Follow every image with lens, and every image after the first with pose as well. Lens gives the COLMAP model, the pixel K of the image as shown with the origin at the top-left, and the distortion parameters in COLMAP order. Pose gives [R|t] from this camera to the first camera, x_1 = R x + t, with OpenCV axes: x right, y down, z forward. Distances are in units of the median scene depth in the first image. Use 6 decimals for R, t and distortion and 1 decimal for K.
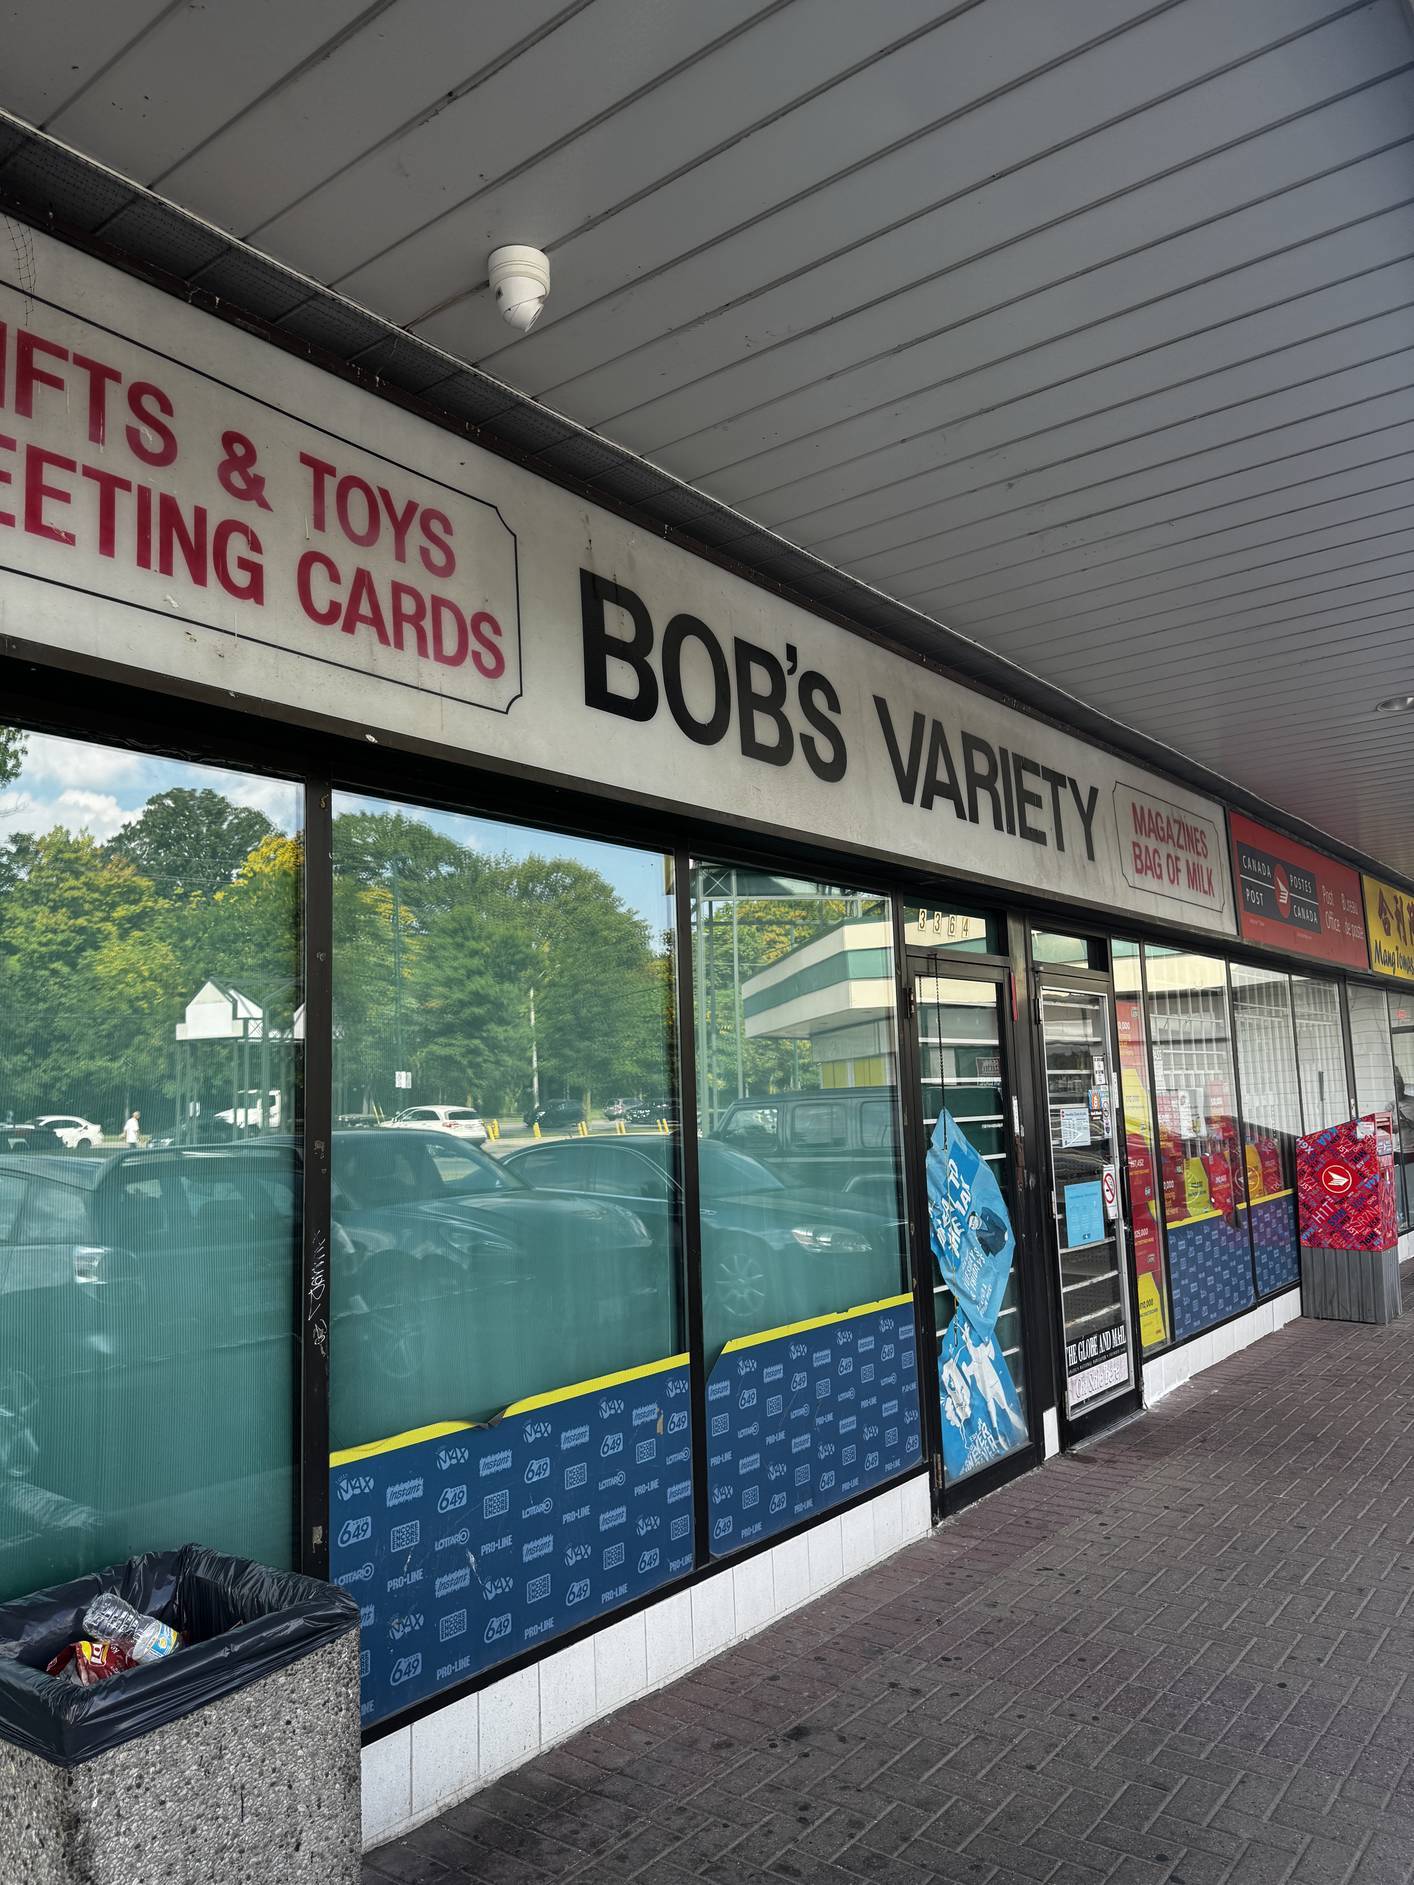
lens RADIAL K [[1356.8, 0, 597.7], [0, 1356.8, 921.2], [0, 0, 1]] dist [0.004323, -0.002285]
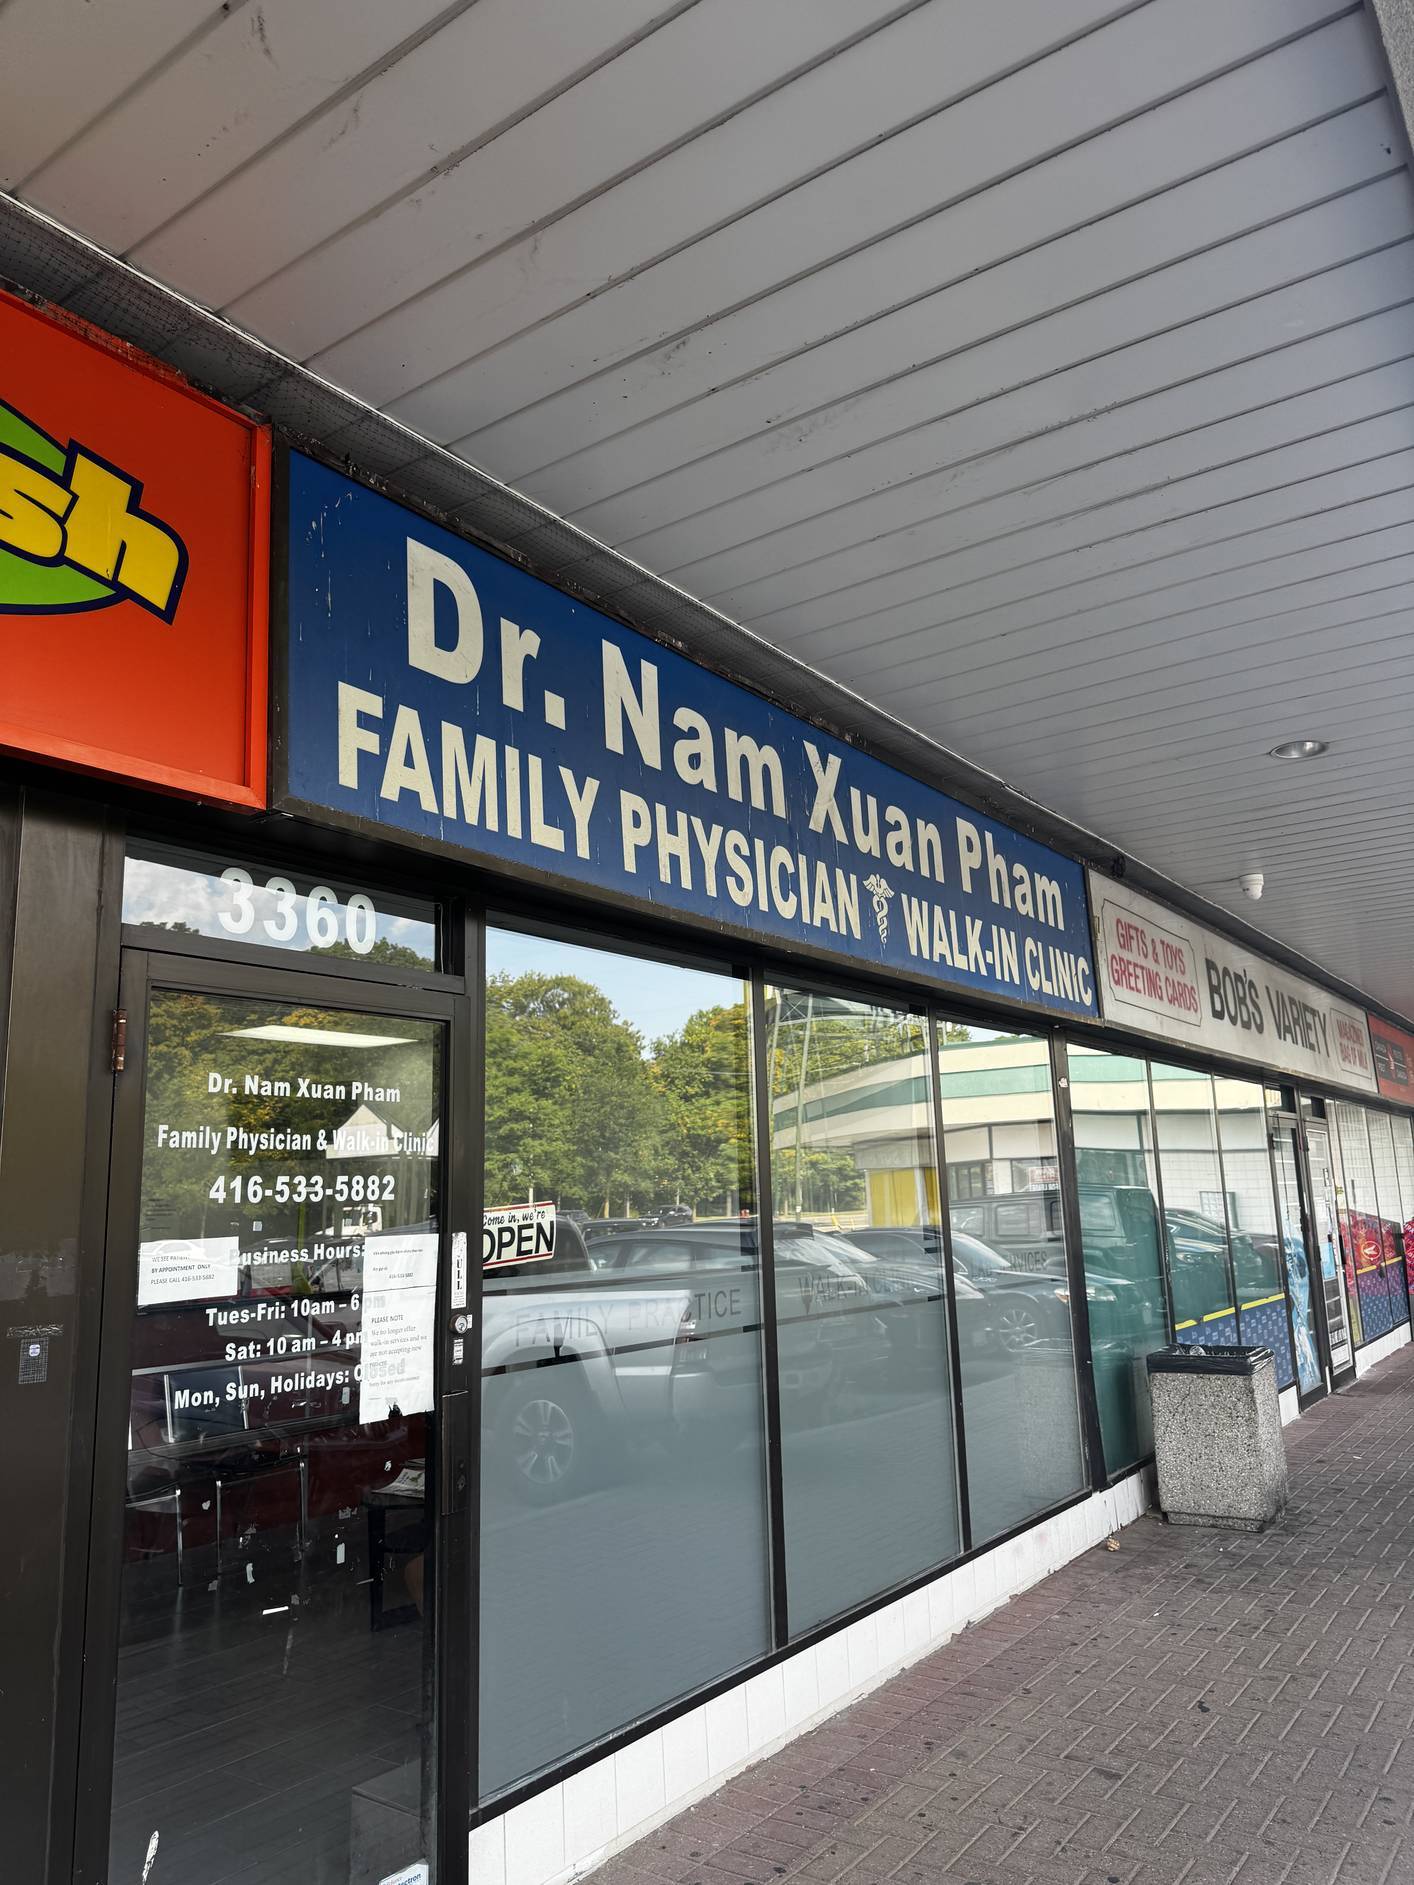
lens RADIAL K [[1341.1, 0, 707.0], [0, 1341.1, 942.5], [0, 0, 1]] dist [-0.001312, -0.021862]
pose [[0.996547, 0.012199, 0.082129, -0.388573], [-0.006433, 0.997518, -0.070112, -0.043763], [-0.082781, 0.069342, 0.994152, -0.445906]]
